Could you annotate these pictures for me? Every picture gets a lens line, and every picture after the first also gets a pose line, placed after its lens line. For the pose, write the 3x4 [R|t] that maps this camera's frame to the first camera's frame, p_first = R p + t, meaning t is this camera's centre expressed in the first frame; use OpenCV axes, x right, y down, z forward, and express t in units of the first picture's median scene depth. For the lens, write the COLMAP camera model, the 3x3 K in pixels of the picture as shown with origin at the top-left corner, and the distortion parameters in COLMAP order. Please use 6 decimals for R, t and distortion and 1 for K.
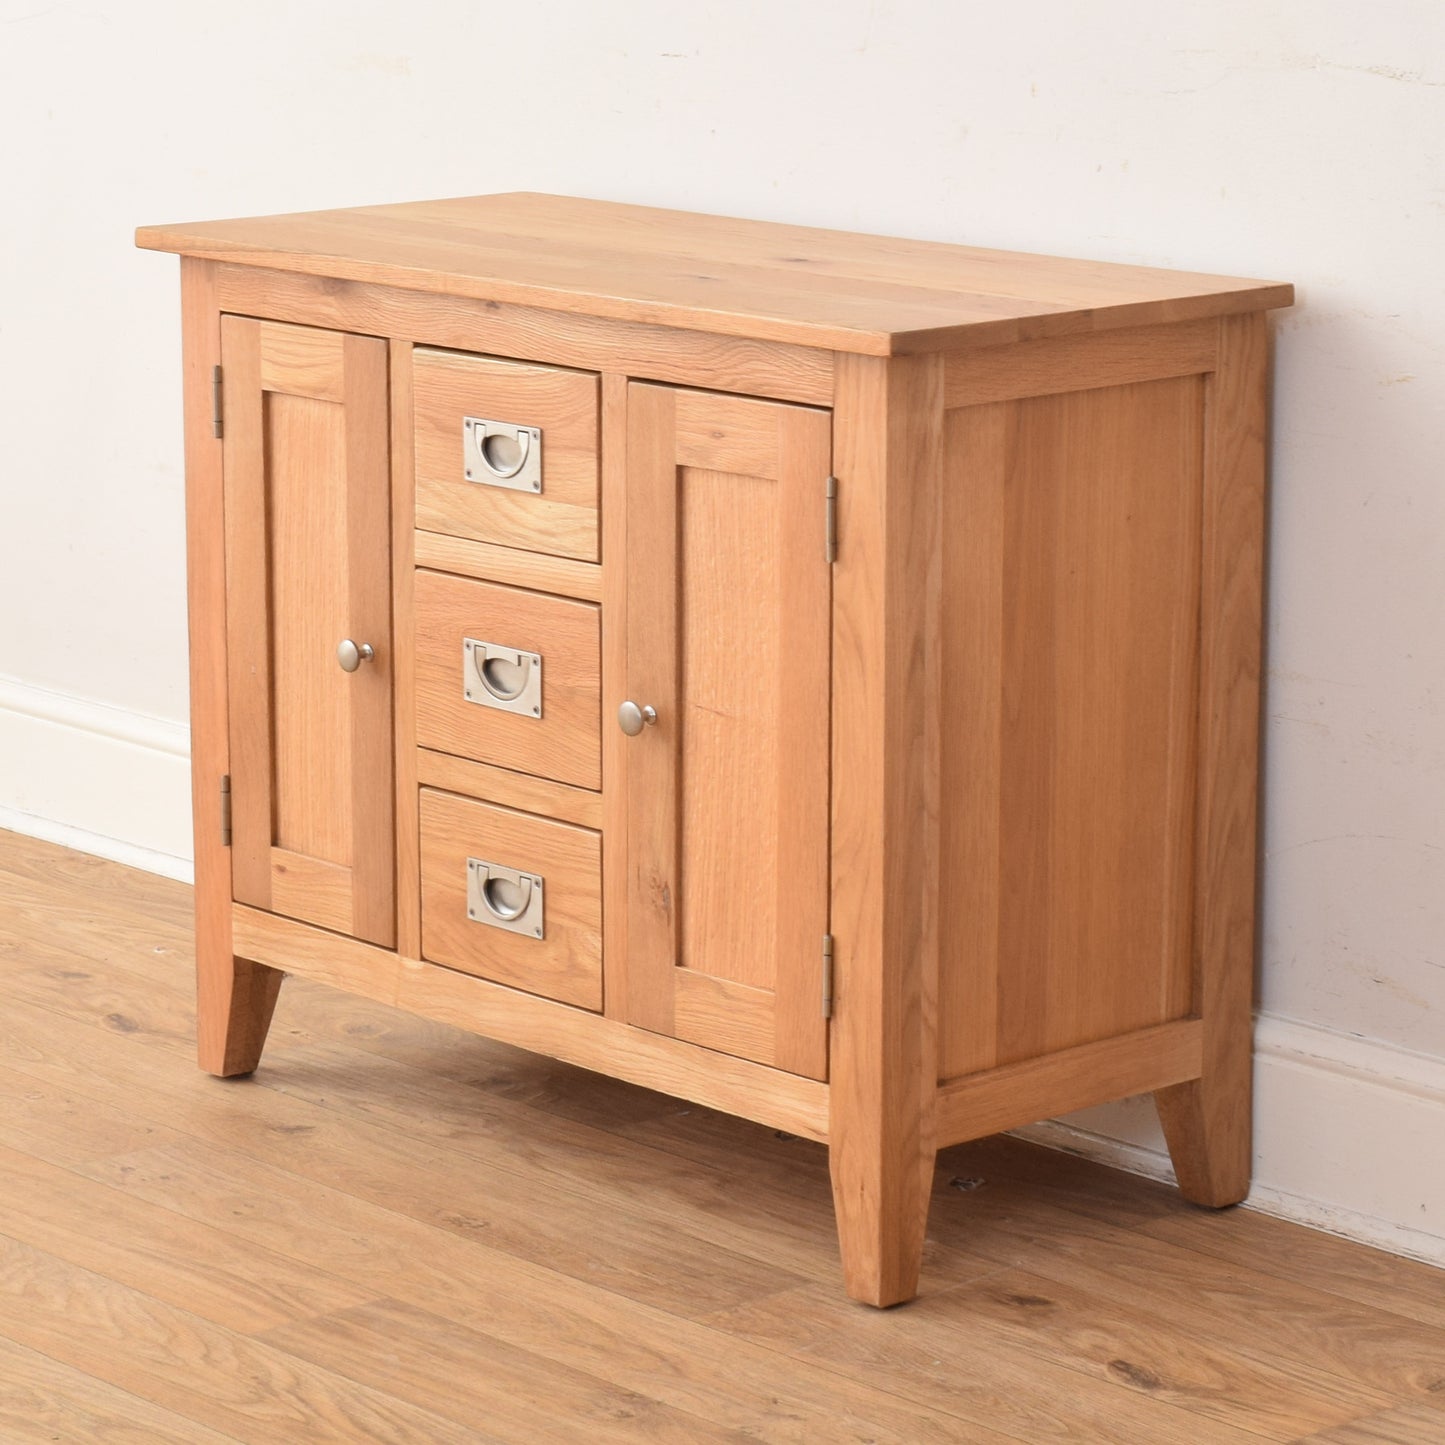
lens RADIAL K [[4861.8, 0, 644.1], [0, 4861.8, 757.9], [0, 0, 1]] dist [0.022785, -0.285932]
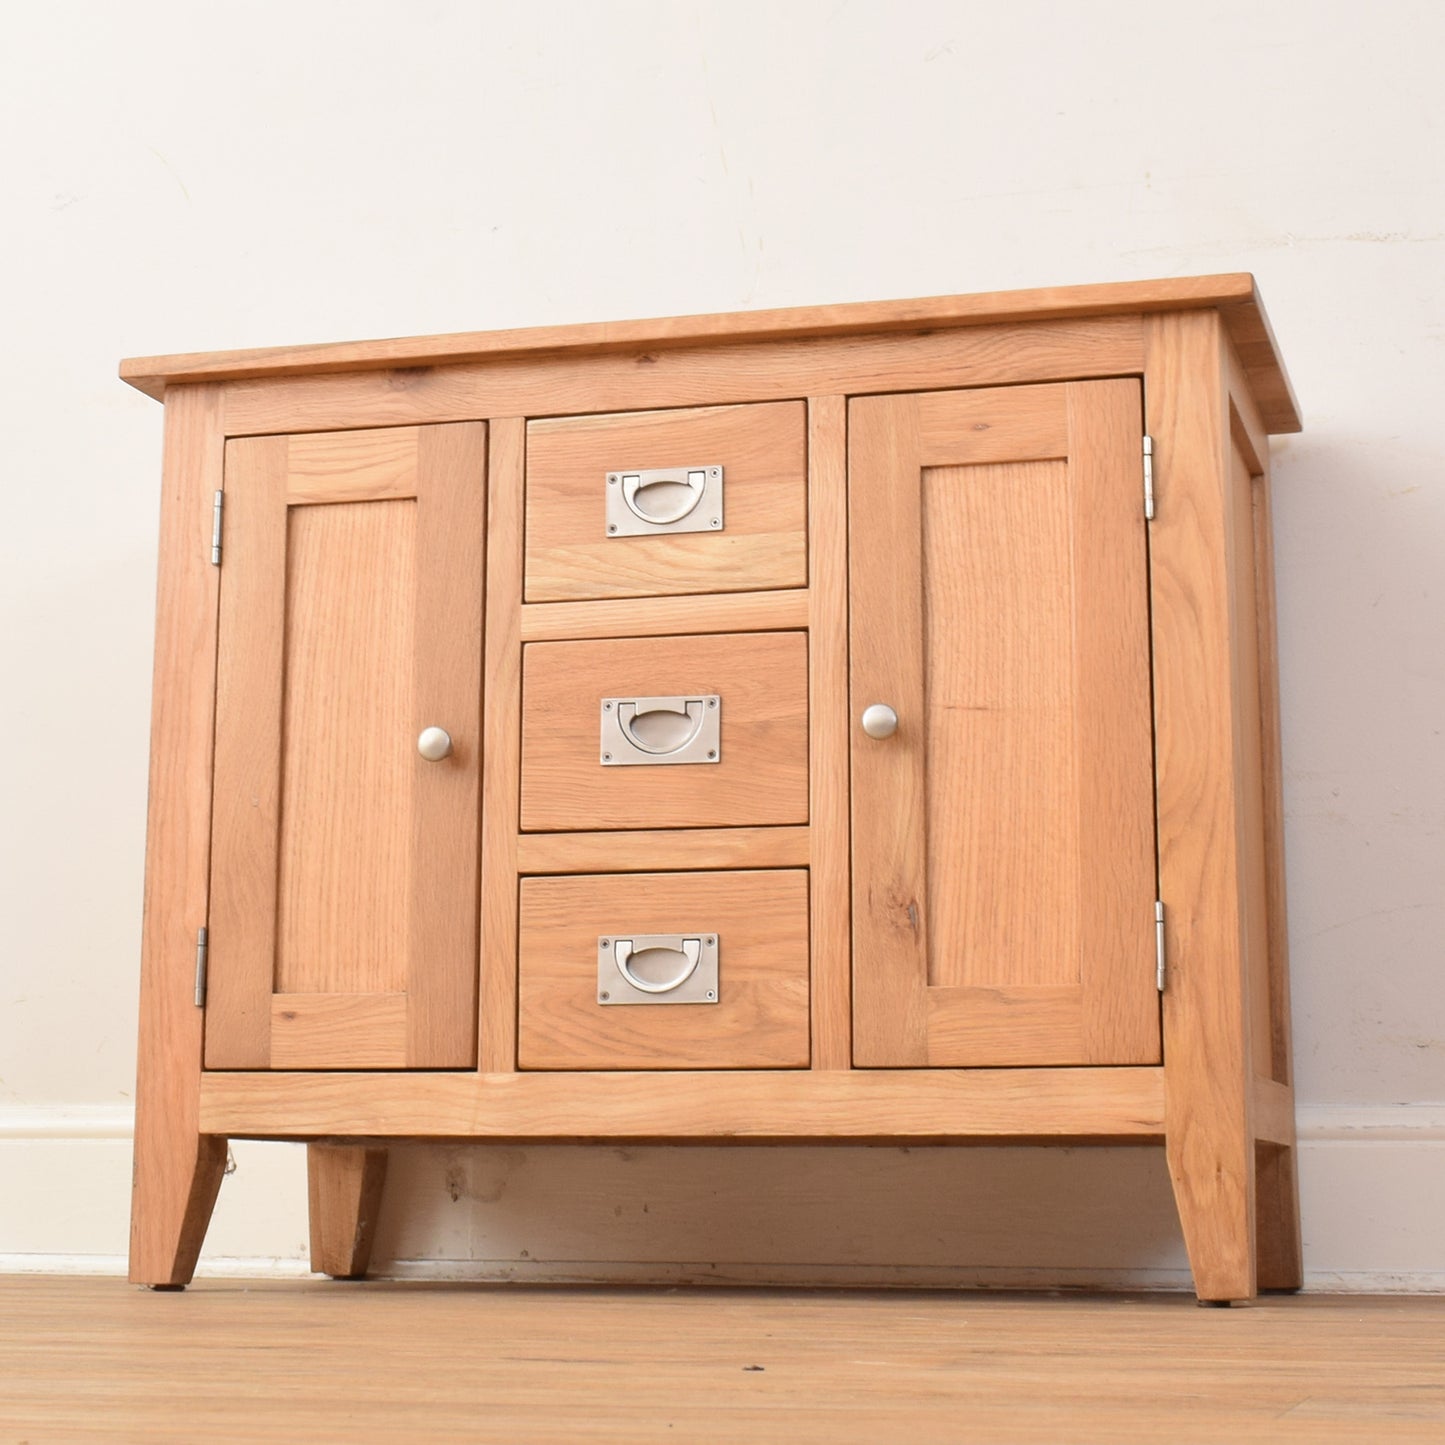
lens RADIAL K [[3049.4, 0, 654.8], [0, 3049.4, 562.8], [0, 0, 1]] dist [0.000071, -0.064076]
pose [[0.847217, 0.114991, 0.518653, -0.352193], [0.107488, 0.918996, -0.379332, 0.184588], [-0.520260, 0.377125, 0.766229, 0.535310]]
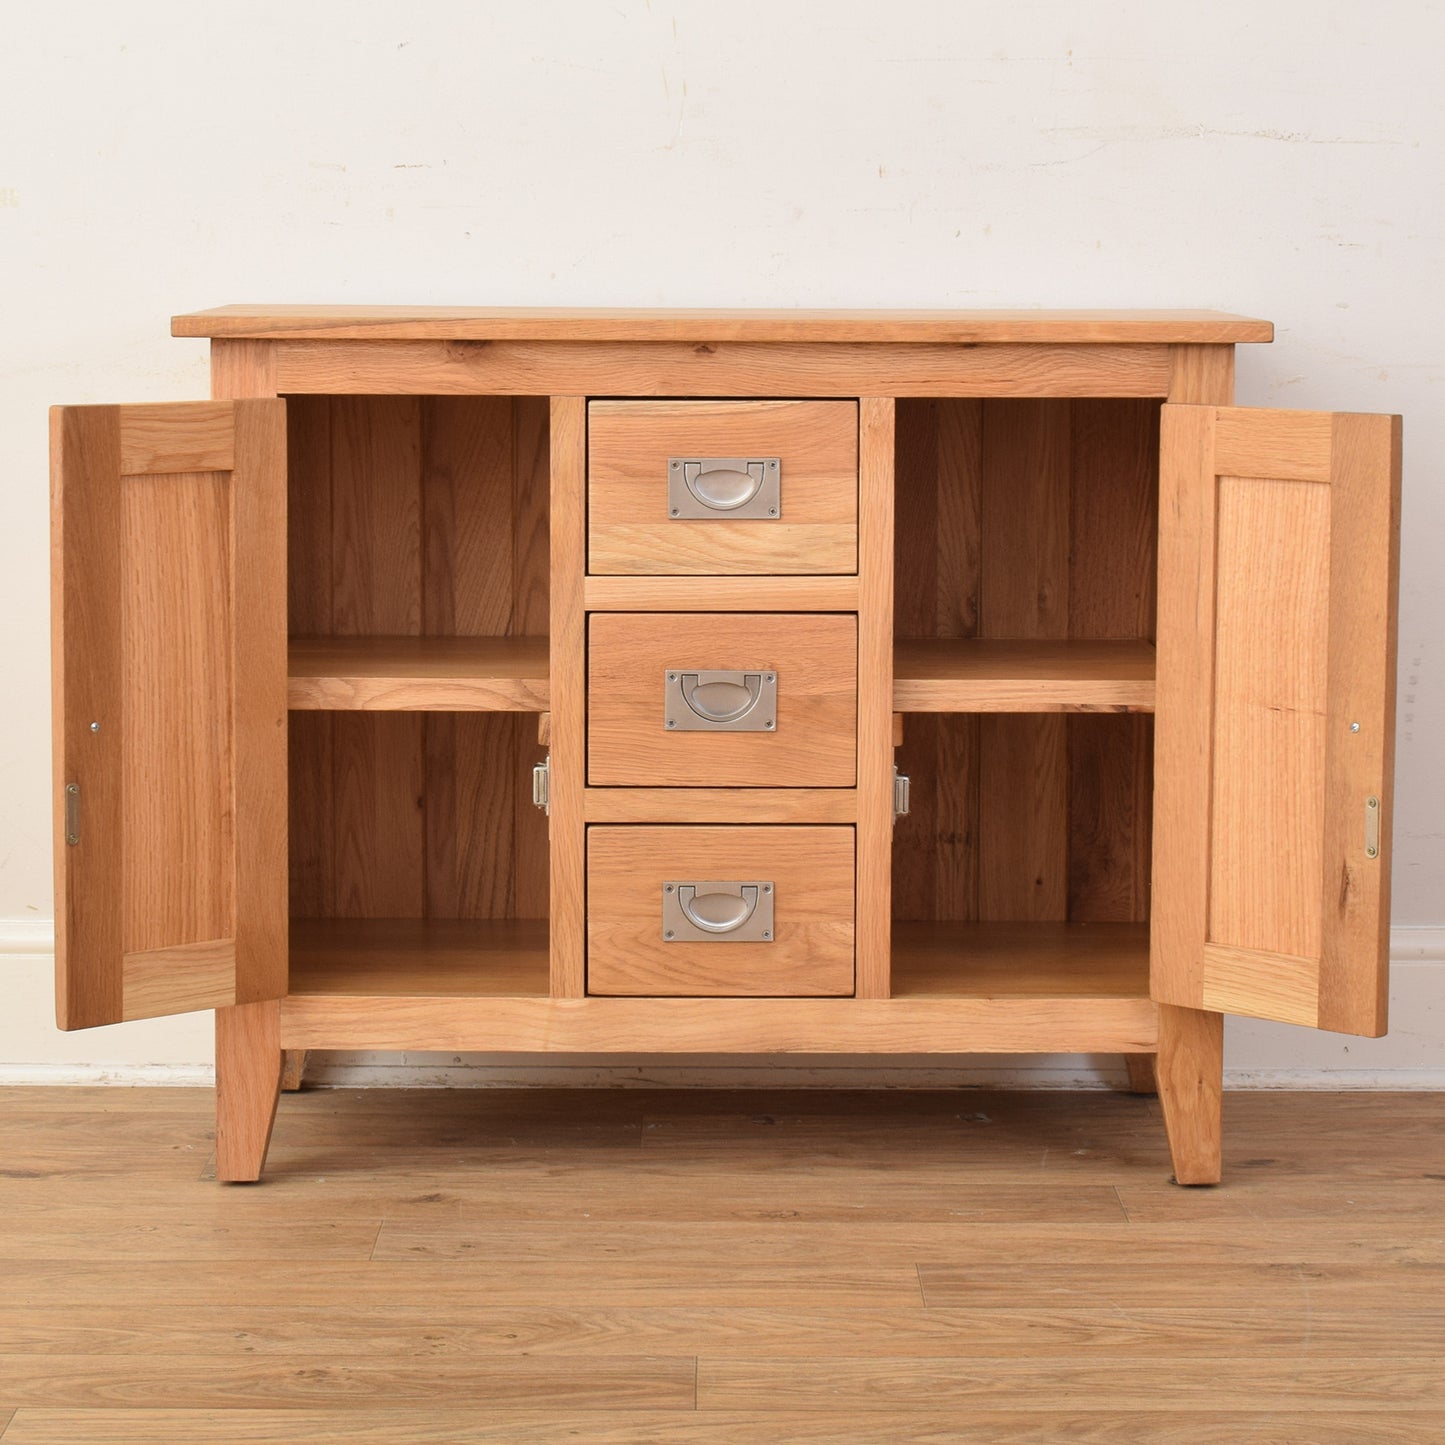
lens RADIAL K [[4078.8, 0, 718.7], [0, 4078.8, 645.3], [0, 0, 1]] dist [-0.016389, 0.092662]
pose [[0.656991, -0.075328, 0.750125, -0.709460], [0.157654, 0.986724, -0.038992, 0.006437], [-0.737230, 0.143878, 0.660145, 0.416673]]
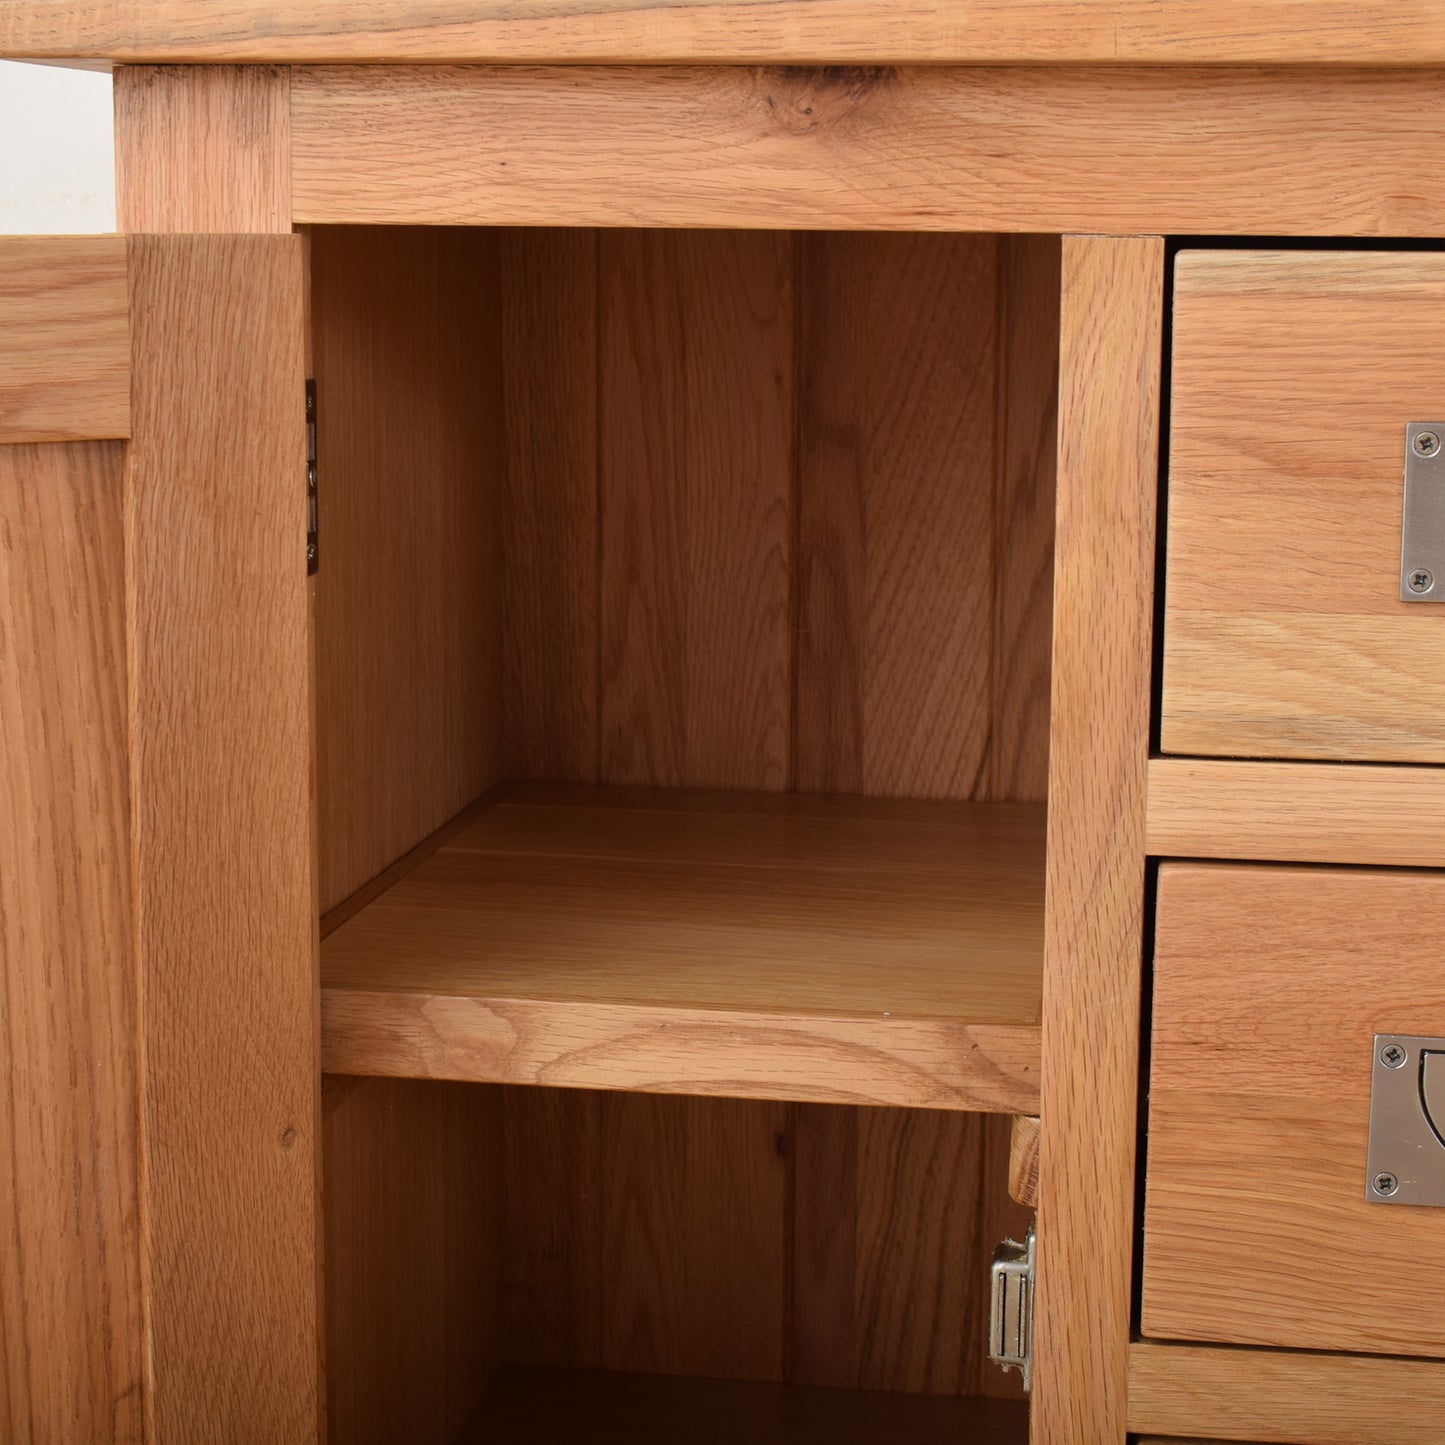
lens RADIAL K [[3173.6, 0, 722.5], [0, 3173.6, 722.5], [0, 0, 1]] dist [-0.027829, 0.181848]
pose [[0.774857, -0.096760, 0.624688, -0.227383], [0.127420, 0.991839, -0.004421, -0.054495], [-0.619162, 0.083024, 0.780862, 0.862484]]
